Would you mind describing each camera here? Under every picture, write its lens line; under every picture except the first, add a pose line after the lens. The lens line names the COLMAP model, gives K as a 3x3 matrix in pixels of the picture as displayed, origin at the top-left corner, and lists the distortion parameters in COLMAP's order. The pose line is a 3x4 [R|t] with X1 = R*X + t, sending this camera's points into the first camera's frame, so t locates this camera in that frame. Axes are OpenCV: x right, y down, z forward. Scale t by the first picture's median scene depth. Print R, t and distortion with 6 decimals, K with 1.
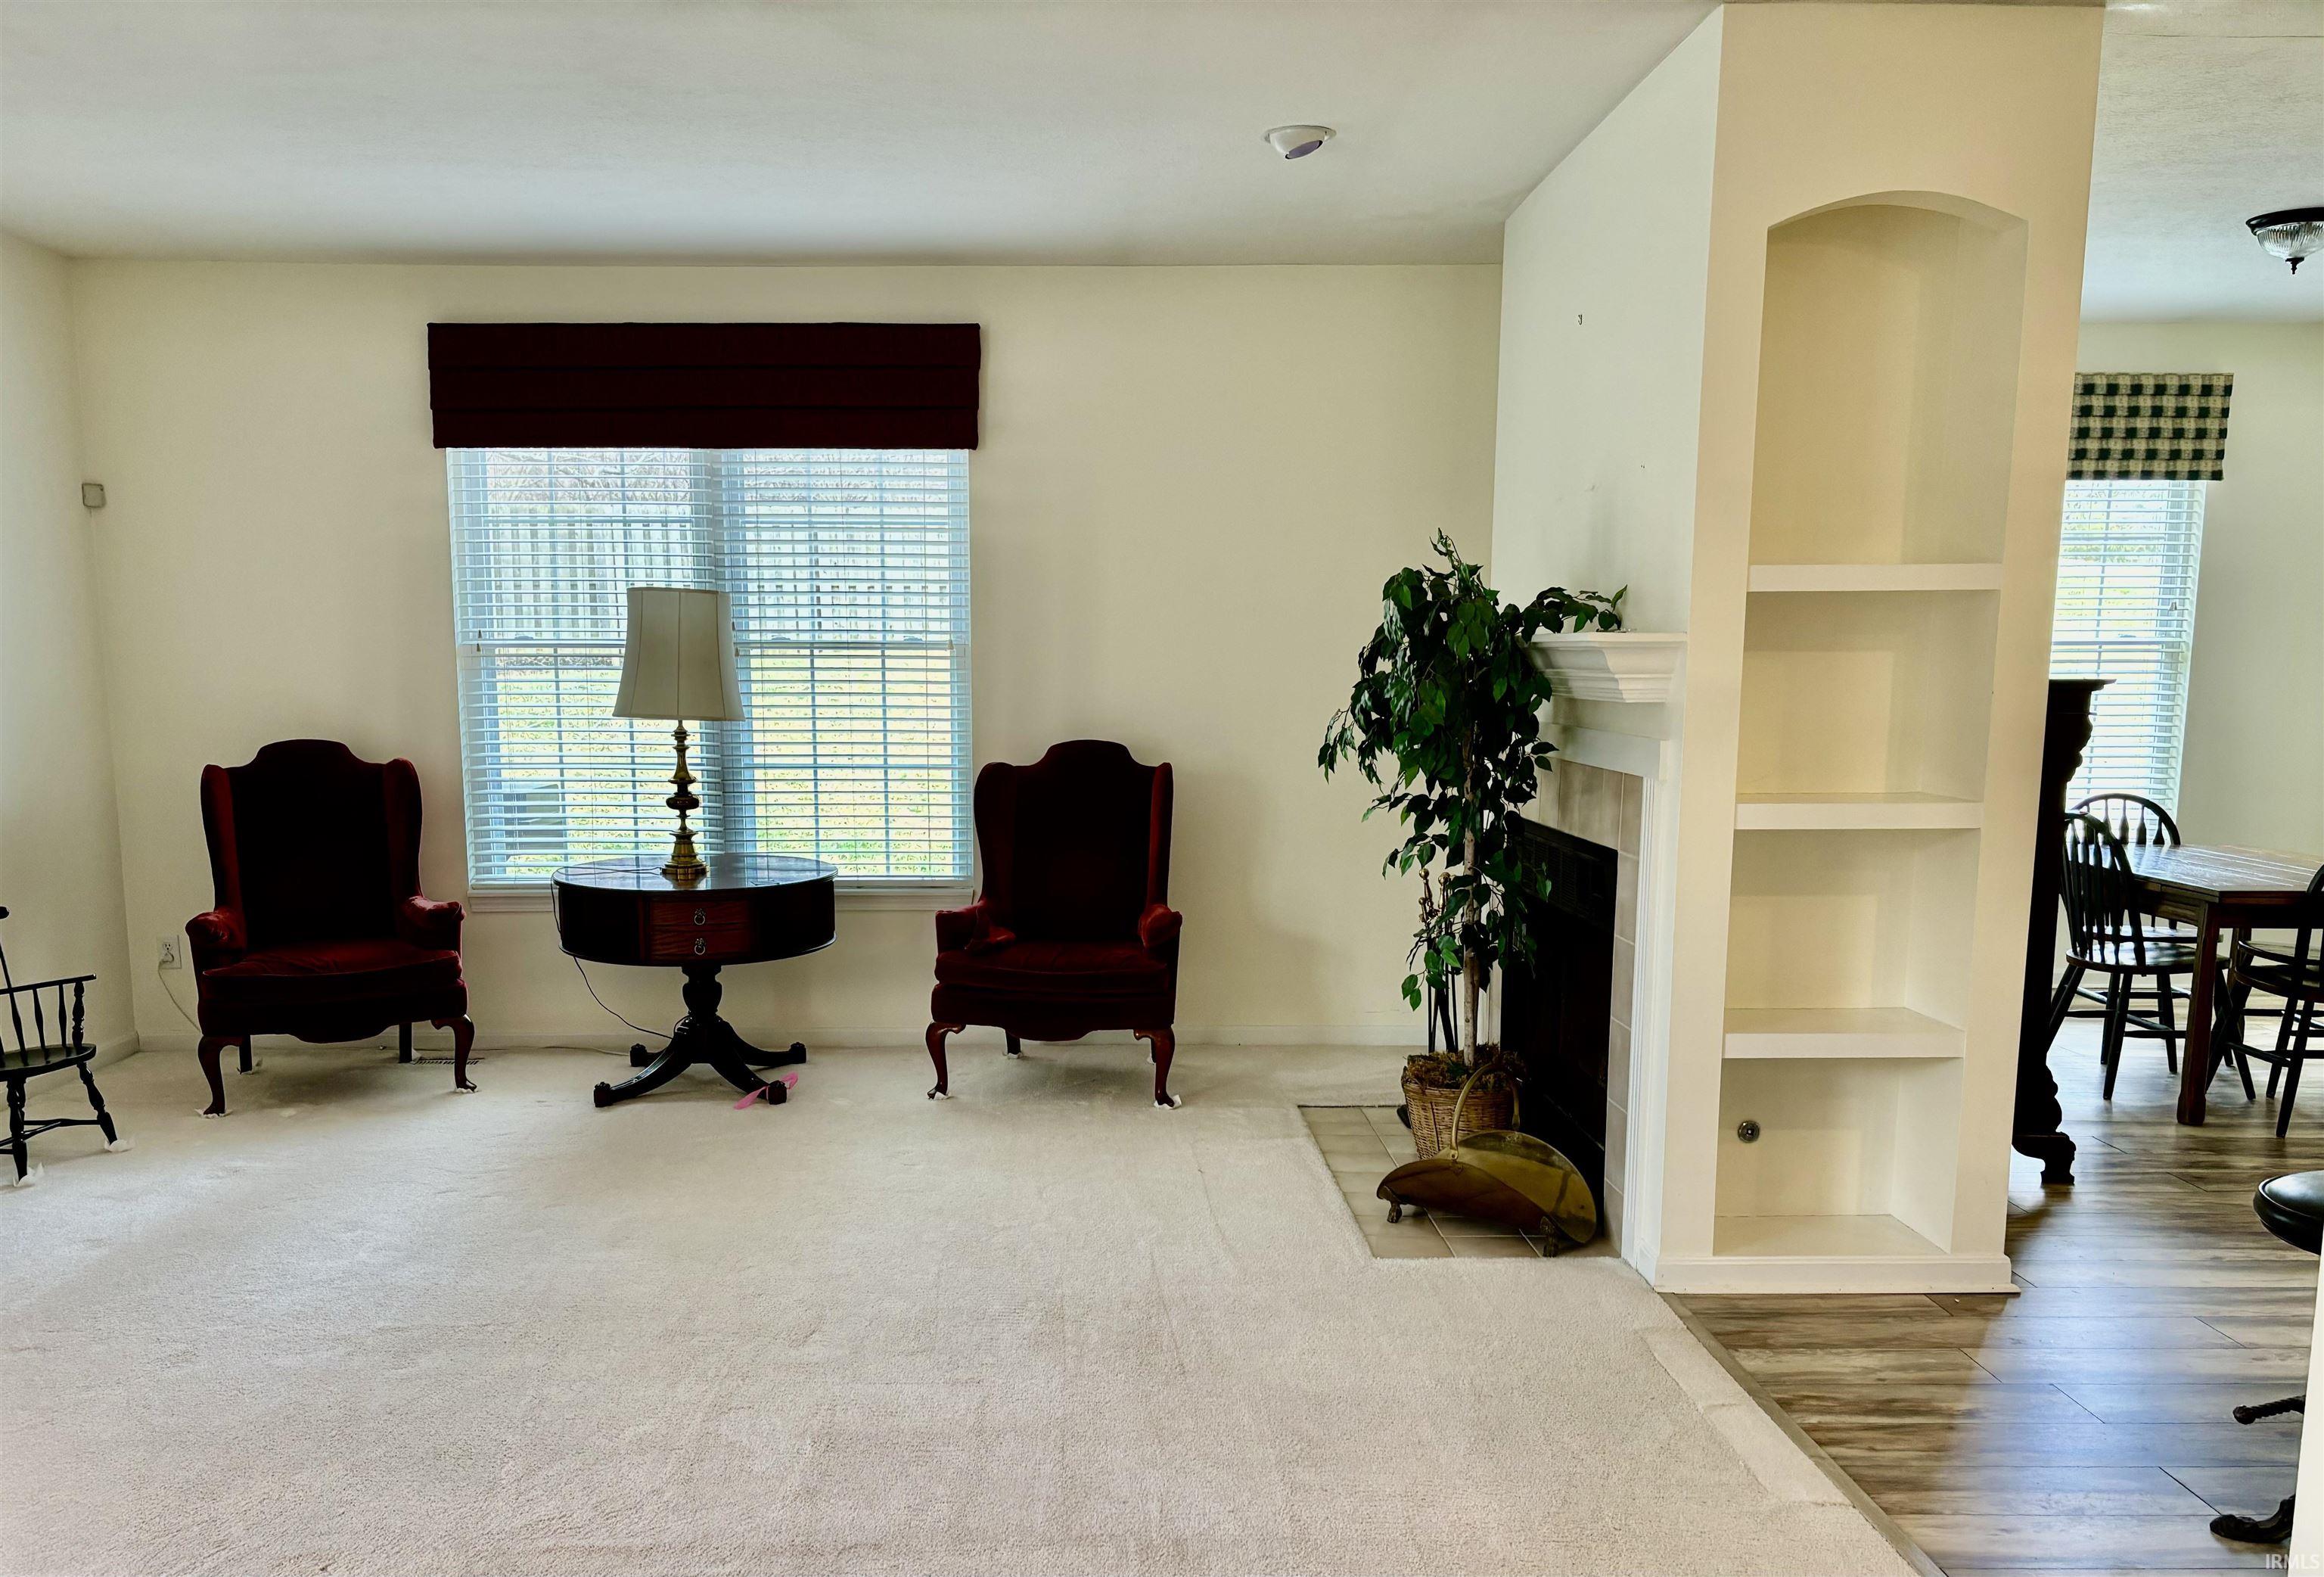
lens RADIAL K [[1801.3, 0, 1035.0], [0, 1801.3, 937.4], [0, 0, 1]] dist [0.044821, -0.032471]
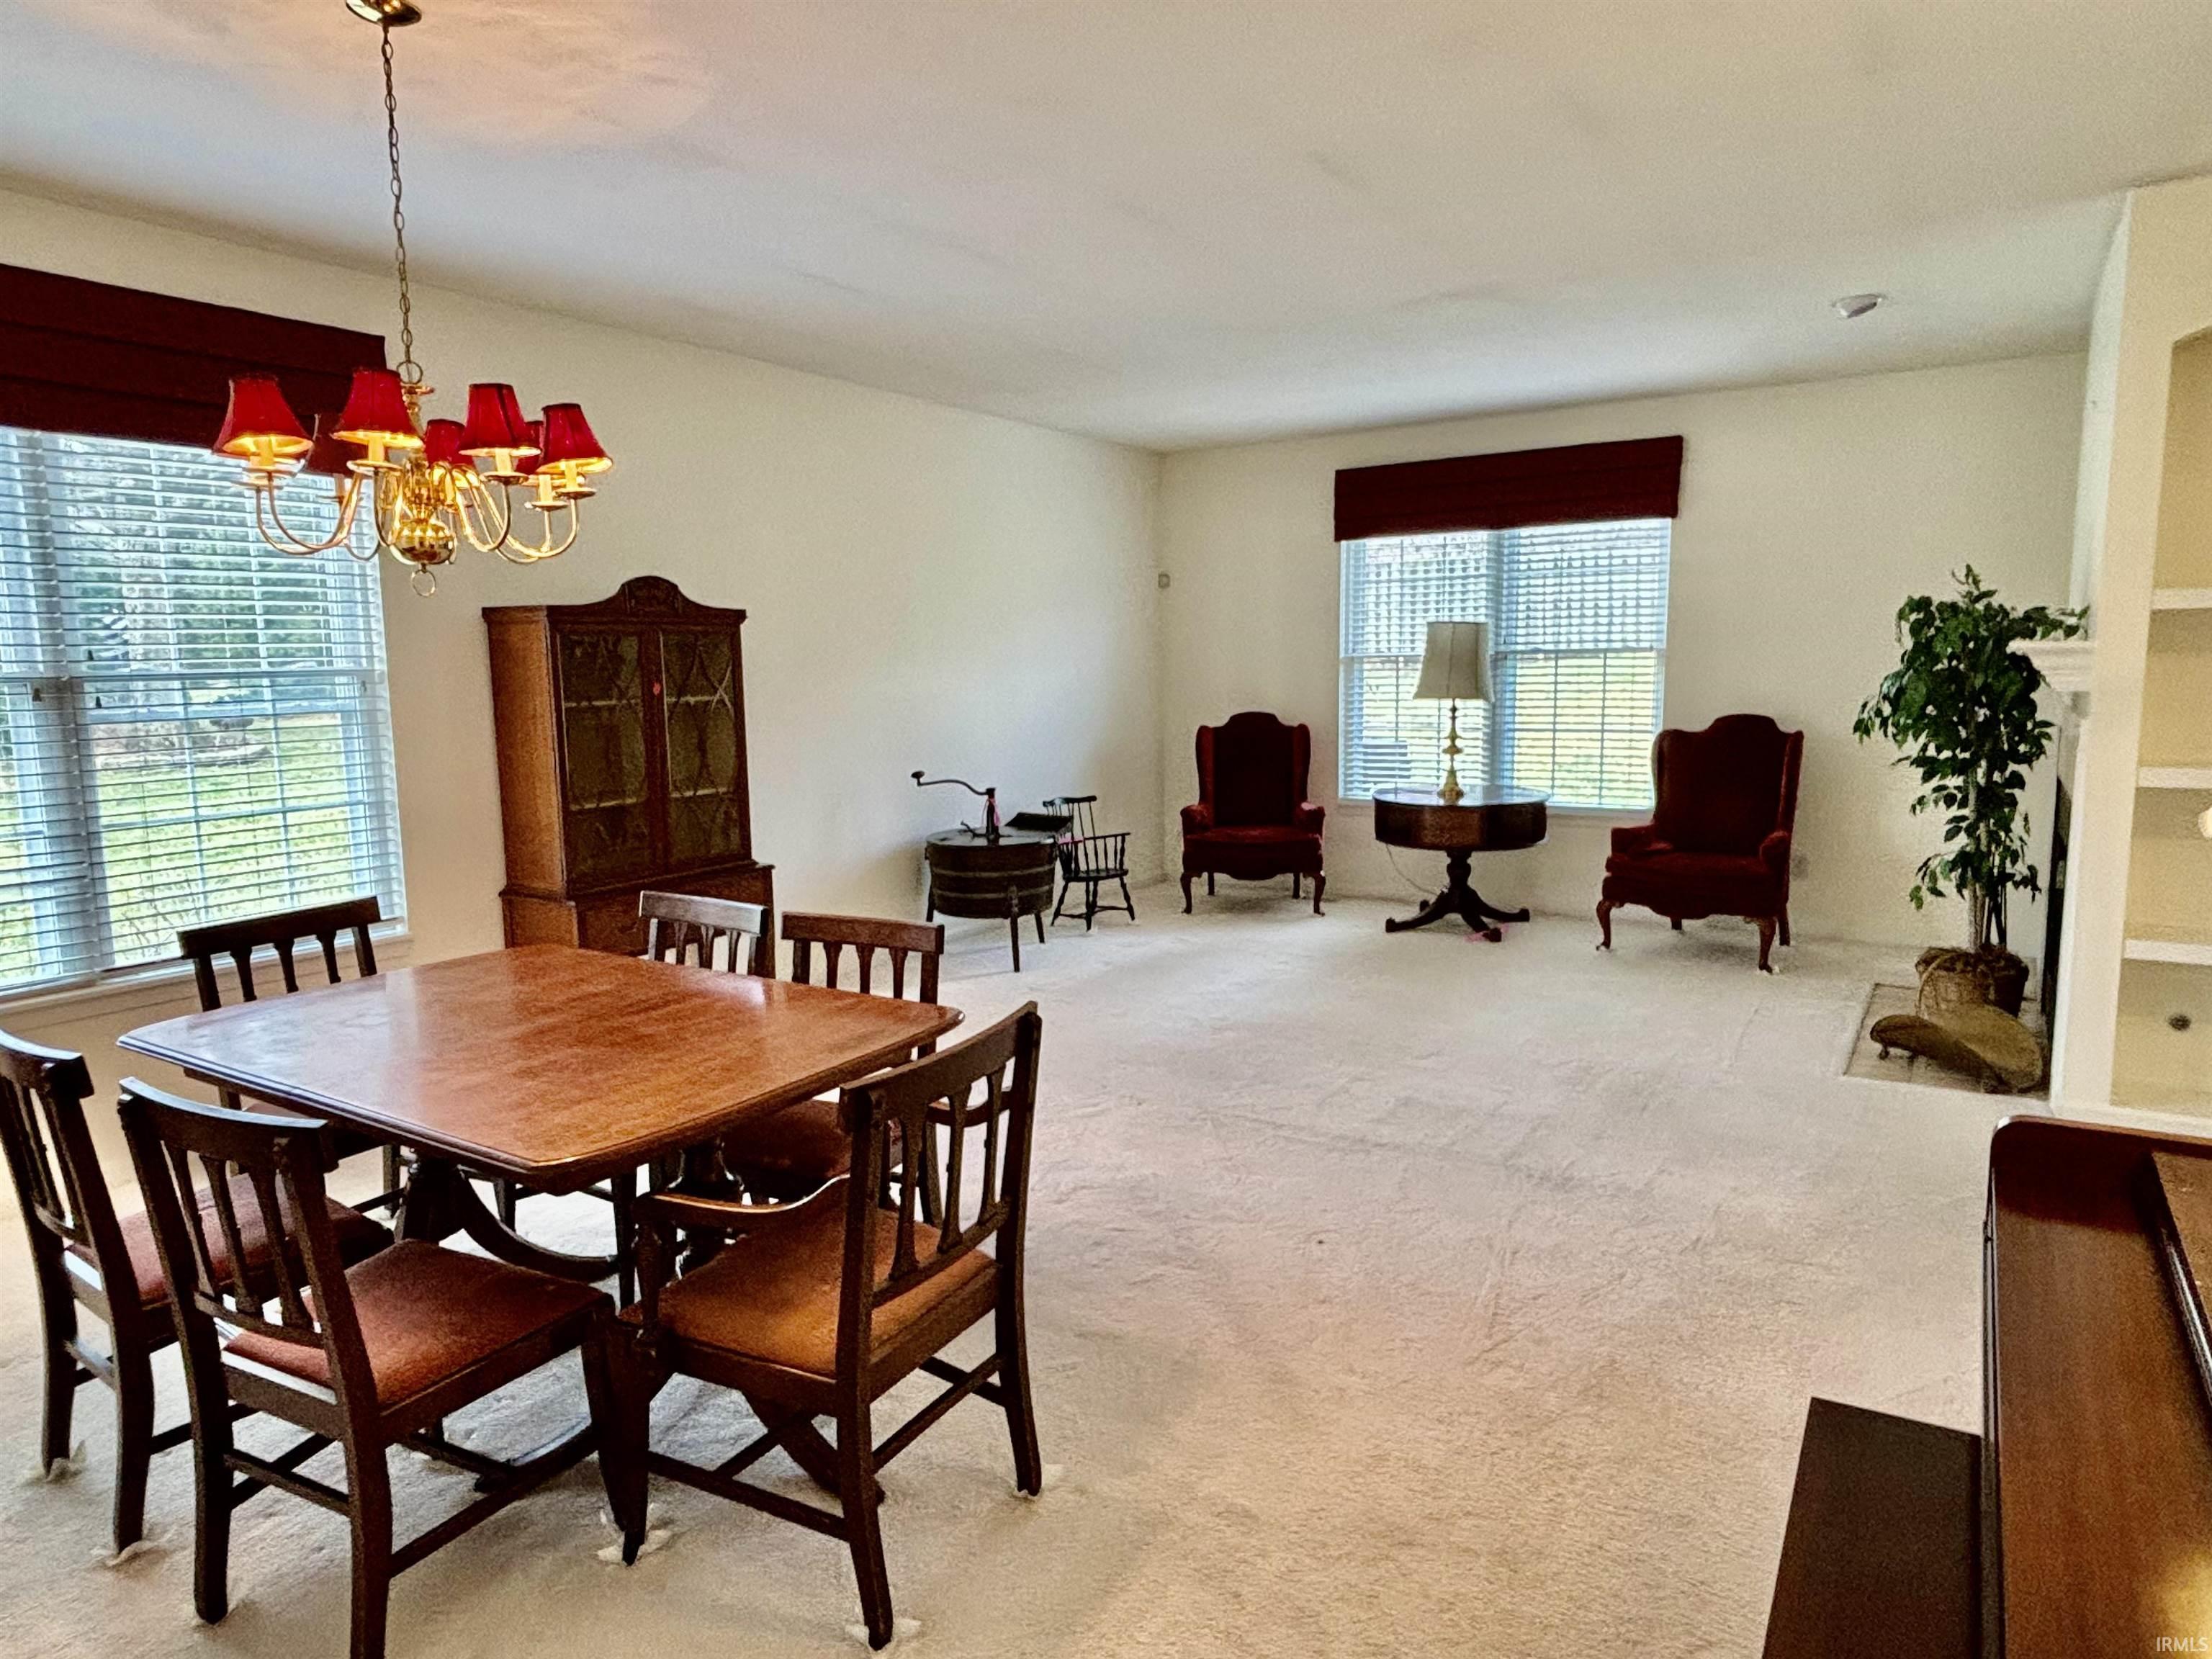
lens RADIAL K [[1317.8, 0, 1103.9], [0, 1317.8, 841.6], [0, 0, 1]] dist [-0.004139, -0.003278]
pose [[0.831103, 0.061971, -0.552655, 0.203412], [-0.067991, 0.997640, 0.009621, 0.016177], [0.551946, 0.029580, 0.833355, -0.157191]]
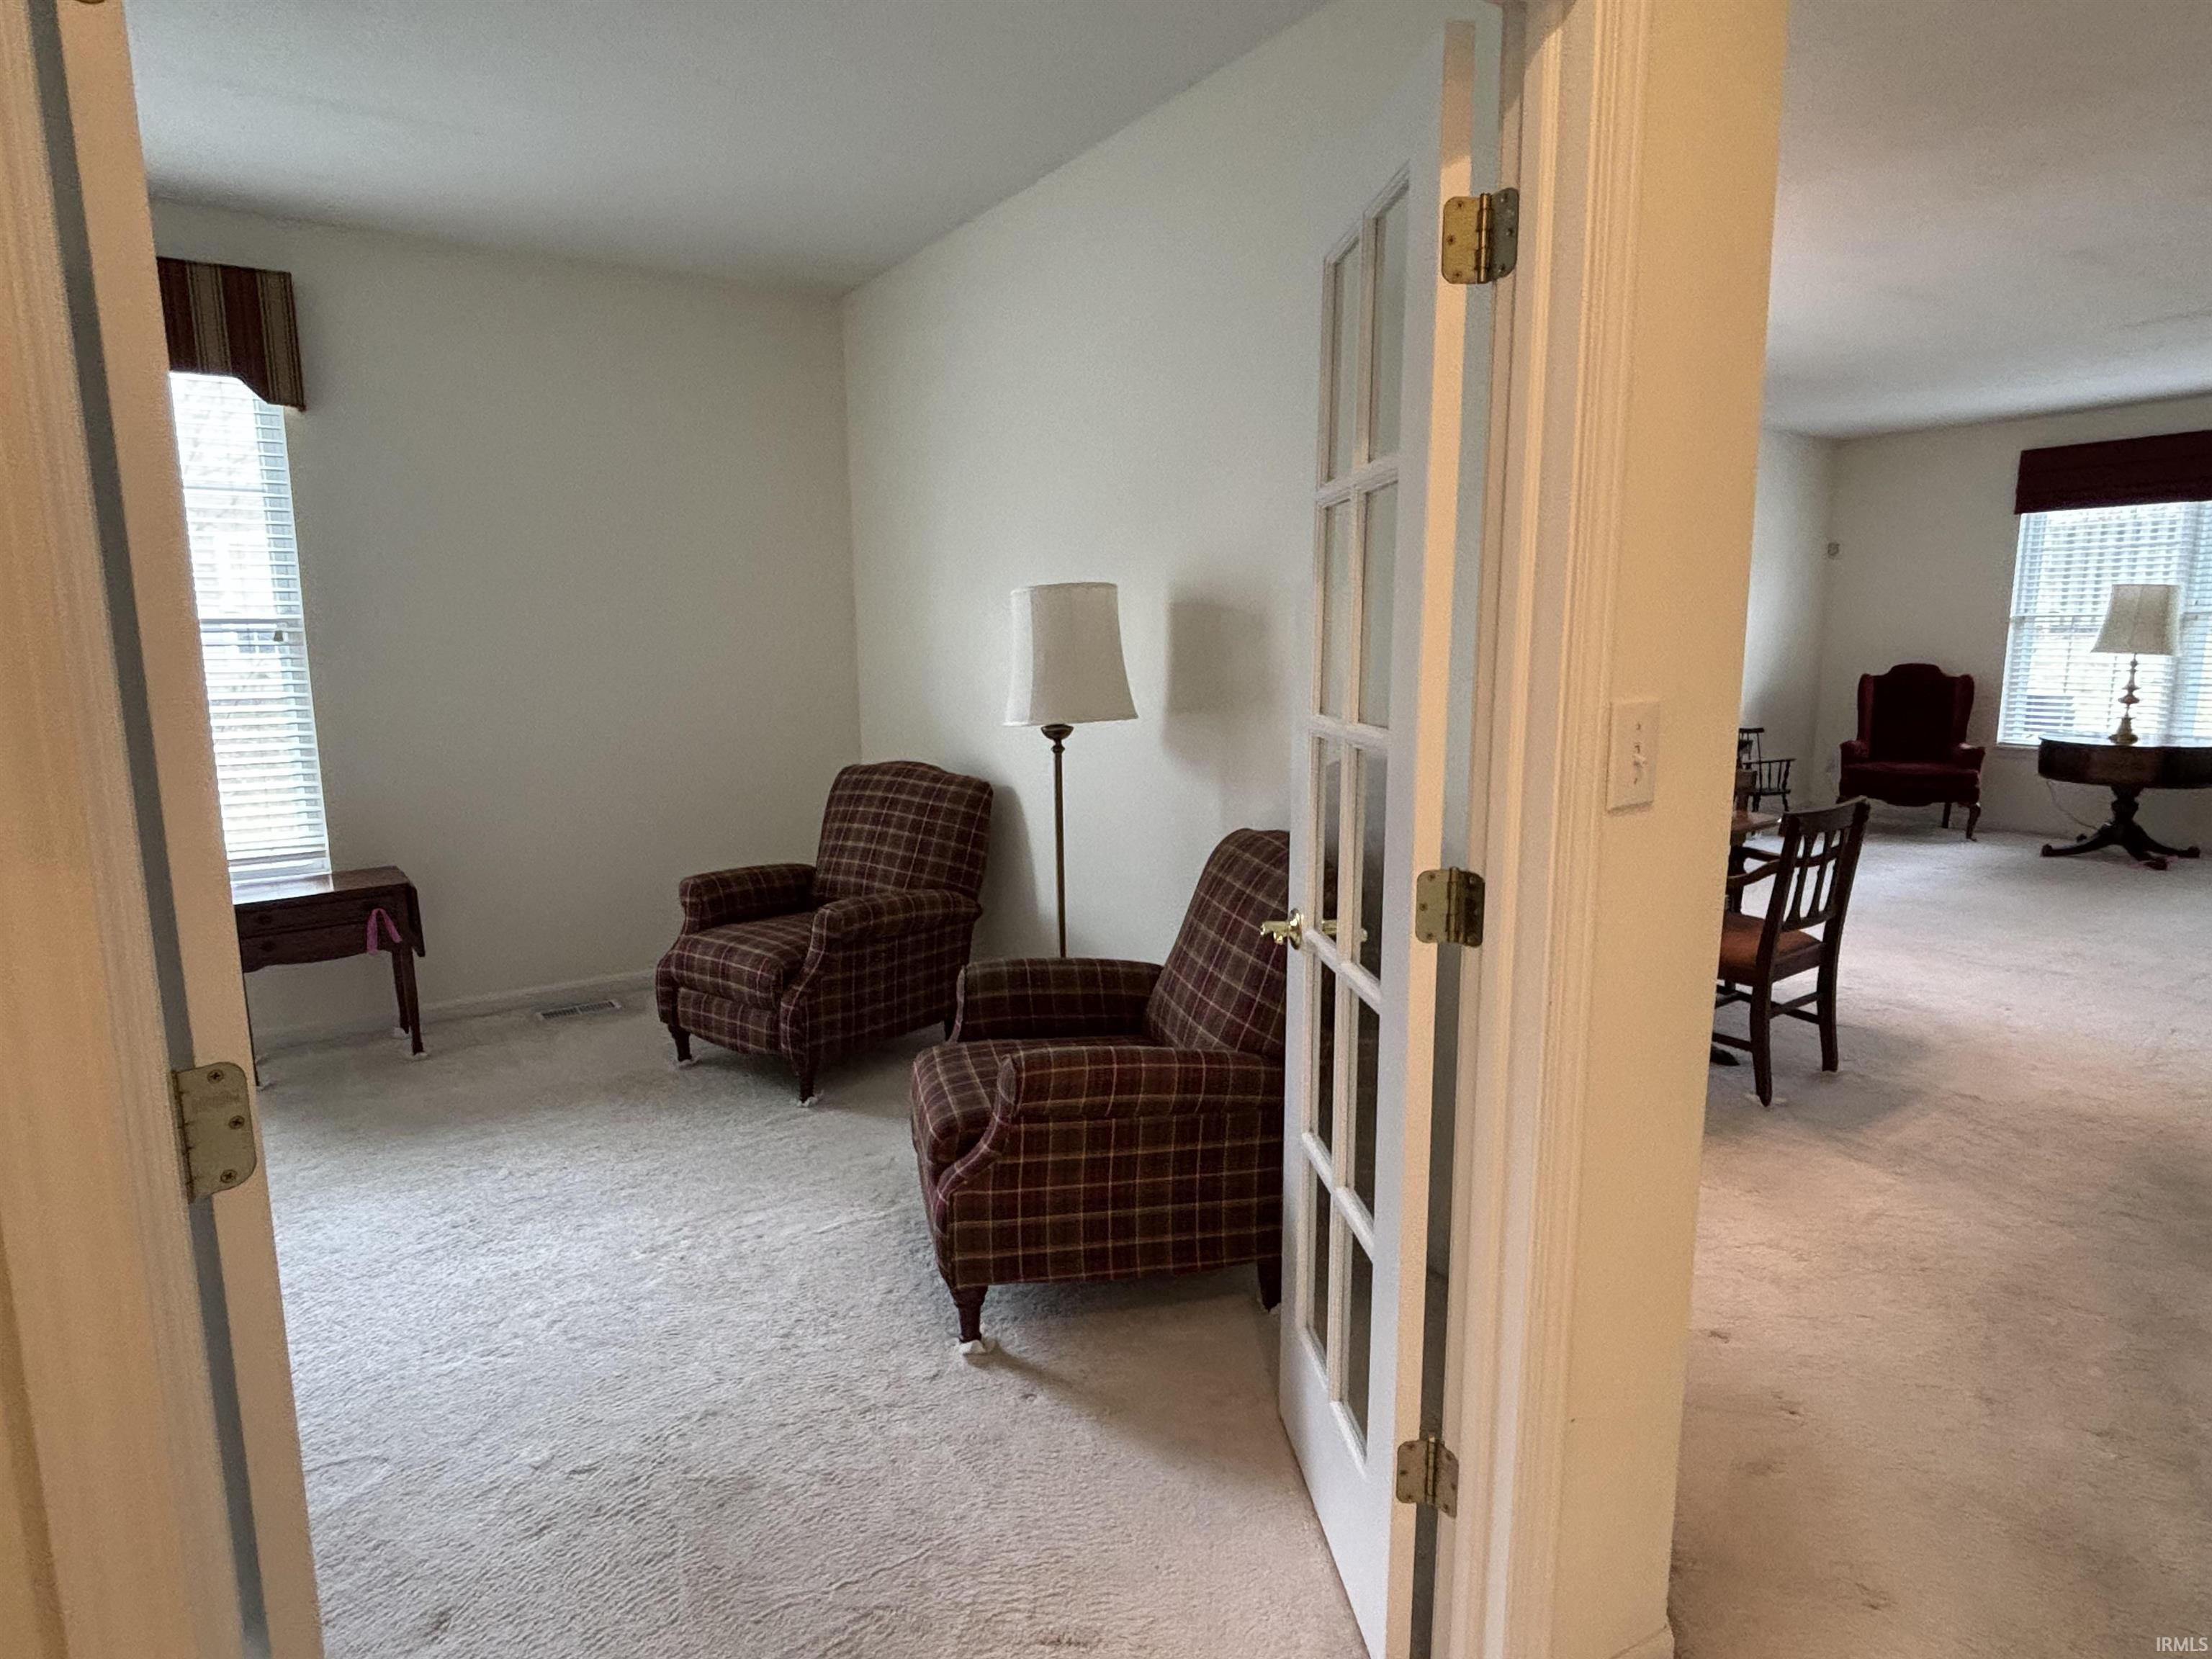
lens RADIAL K [[1240.3, 0, 1110.5], [0, 1240.3, 827.2], [0, 0, 1]] dist [-0.007924, 0.002530]
pose [[0.536740, 0.130240, -0.833635, 0.309582], [-0.123106, 0.989530, 0.075333, 0.084450], [0.834719, 0.062191, 0.547153, -0.534568]]
